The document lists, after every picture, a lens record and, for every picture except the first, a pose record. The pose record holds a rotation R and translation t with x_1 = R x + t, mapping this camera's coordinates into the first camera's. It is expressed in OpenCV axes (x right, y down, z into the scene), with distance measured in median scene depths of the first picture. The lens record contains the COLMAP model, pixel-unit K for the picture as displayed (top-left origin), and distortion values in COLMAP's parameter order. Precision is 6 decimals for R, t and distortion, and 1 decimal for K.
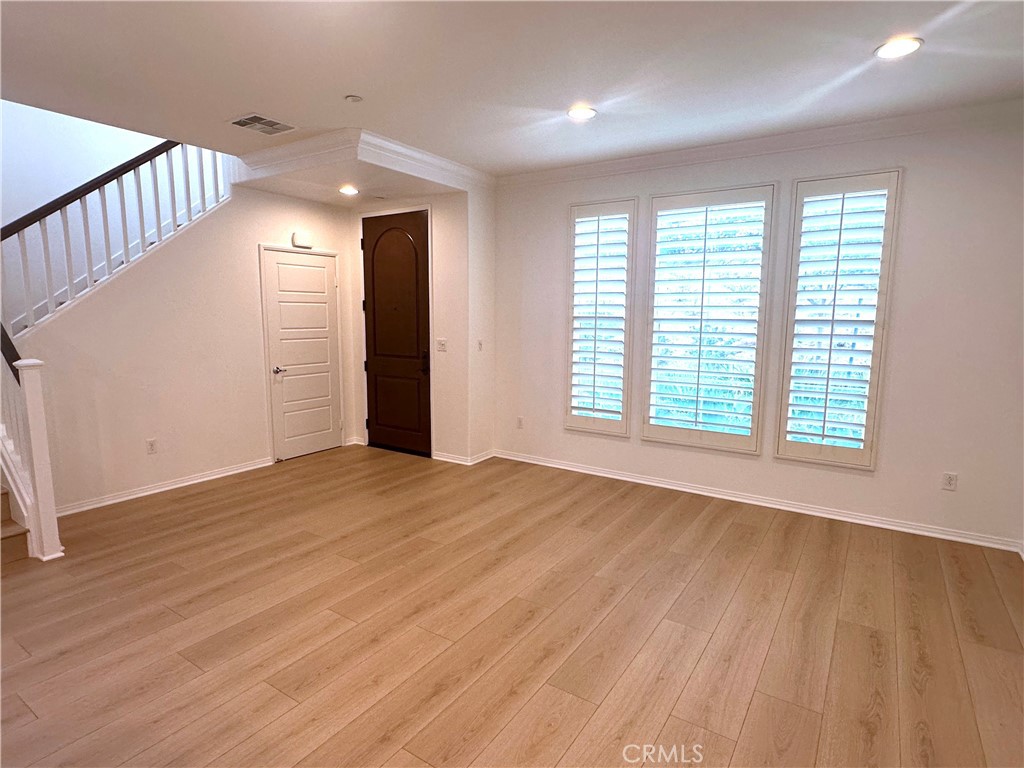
lens RADIAL K [[564.0, 0, 512.0], [0, 564.0, 384.0], [0, 0, 1]] dist [0.000095, 0.000027]
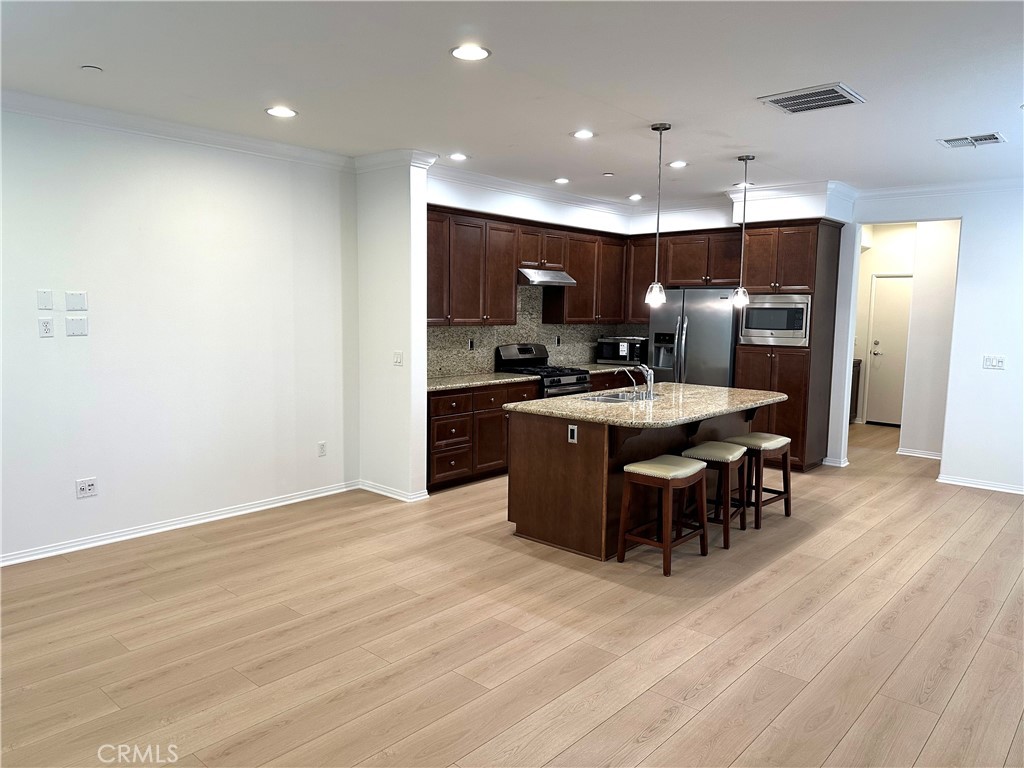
lens RADIAL K [[713.5, 0, 512.0], [0, 713.5, 384.0], [0, 0, 1]] dist [0.160930, -0.239623]
pose [[-0.989264, -0.034996, 0.141887, -0.396065], [-0.000819, 0.972215, 0.234086, -0.232192], [-0.146137, 0.231457, -0.961806, 1.535108]]
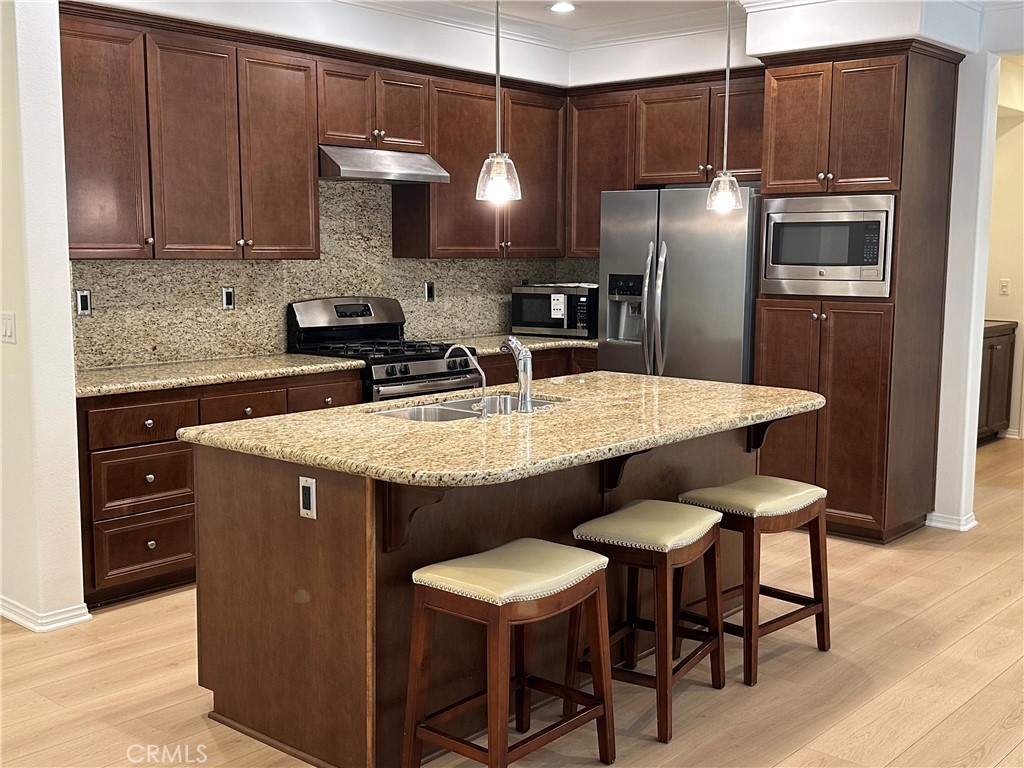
lens RADIAL K [[1139.1, 0, 512.0], [0, 1139.1, 384.0], [0, 0, 1]] dist [0.168843, -0.241100]
pose [[-0.990758, -0.027877, 0.132744, -0.606823], [0.006275, 0.968184, 0.250159, -0.155947], [-0.135494, 0.248680, -0.959062, 1.122952]]
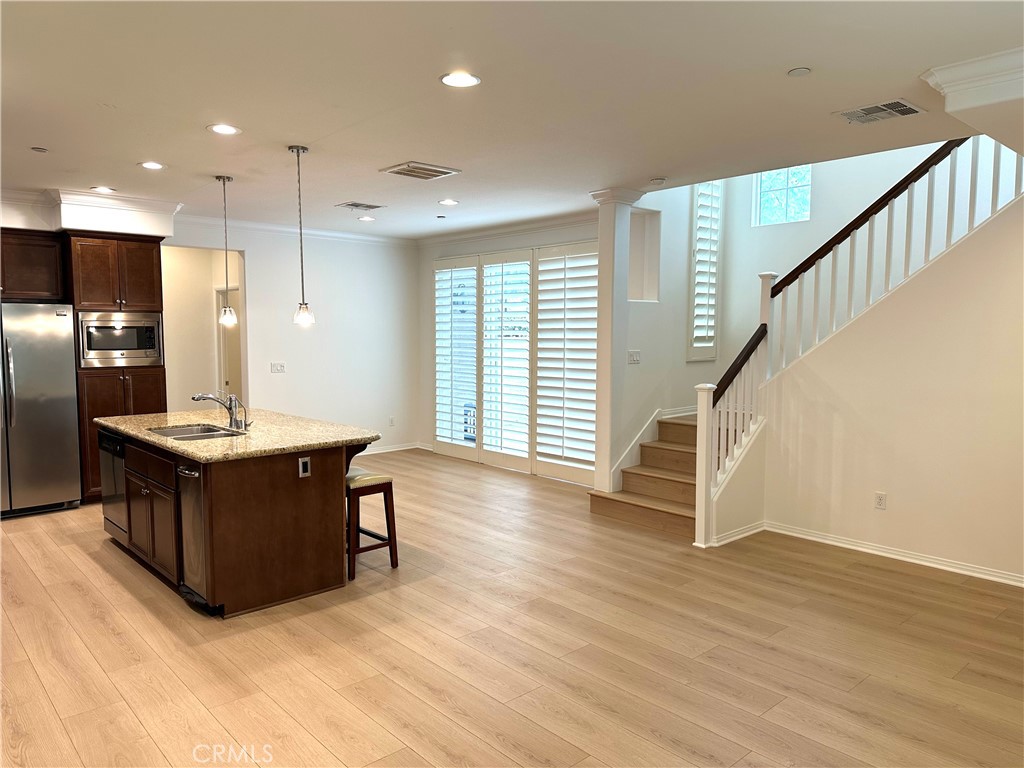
lens RADIAL K [[713.5, 0, 512.0], [0, 713.5, 384.0], [0, 0, 1]] dist [0.160930, -0.239623]
pose [[-0.251497, 0.067807, -0.965480, 0.747603], [-0.127705, 0.986496, 0.102549, -0.142310], [0.959396, 0.149088, -0.239441, 0.882380]]
